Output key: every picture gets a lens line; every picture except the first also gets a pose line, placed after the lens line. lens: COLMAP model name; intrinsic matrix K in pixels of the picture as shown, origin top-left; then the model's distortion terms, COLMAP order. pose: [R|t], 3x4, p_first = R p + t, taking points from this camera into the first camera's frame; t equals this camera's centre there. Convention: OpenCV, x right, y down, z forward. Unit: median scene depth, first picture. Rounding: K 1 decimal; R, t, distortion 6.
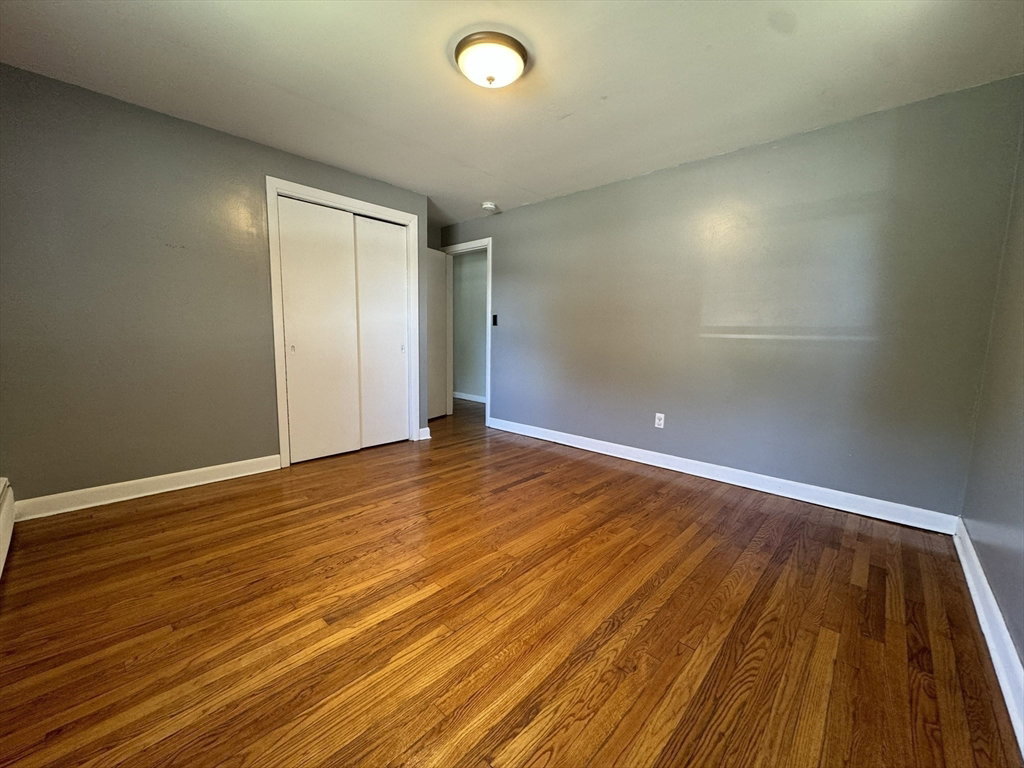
lens RADIAL K [[408.6, 0, 513.9], [0, 408.6, 384.5], [0, 0, 1]] dist [-0.000406, -0.000276]
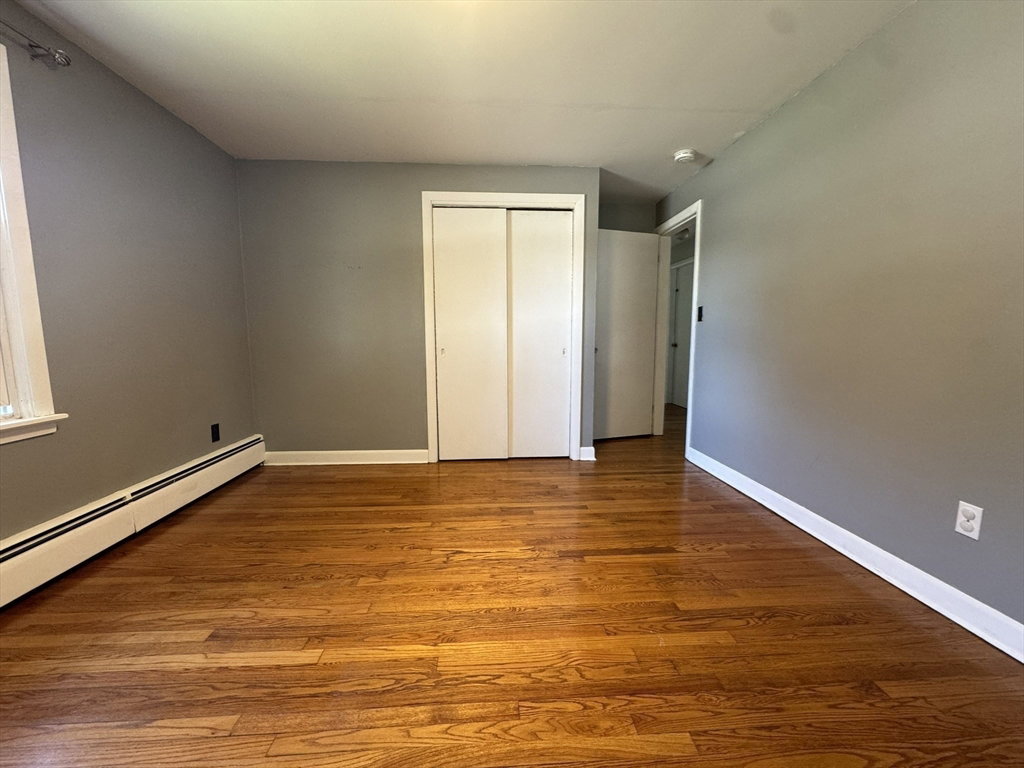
lens RADIAL K [[408.6, 0, 511.8], [0, 408.6, 385.4], [0, 0, 1]] dist [-0.000406, -0.000276]
pose [[0.721215, 0.060682, -0.690048, 0.332835], [-0.068028, 0.997545, 0.016623, -0.032179], [0.689363, 0.034954, 0.723573, 0.387745]]
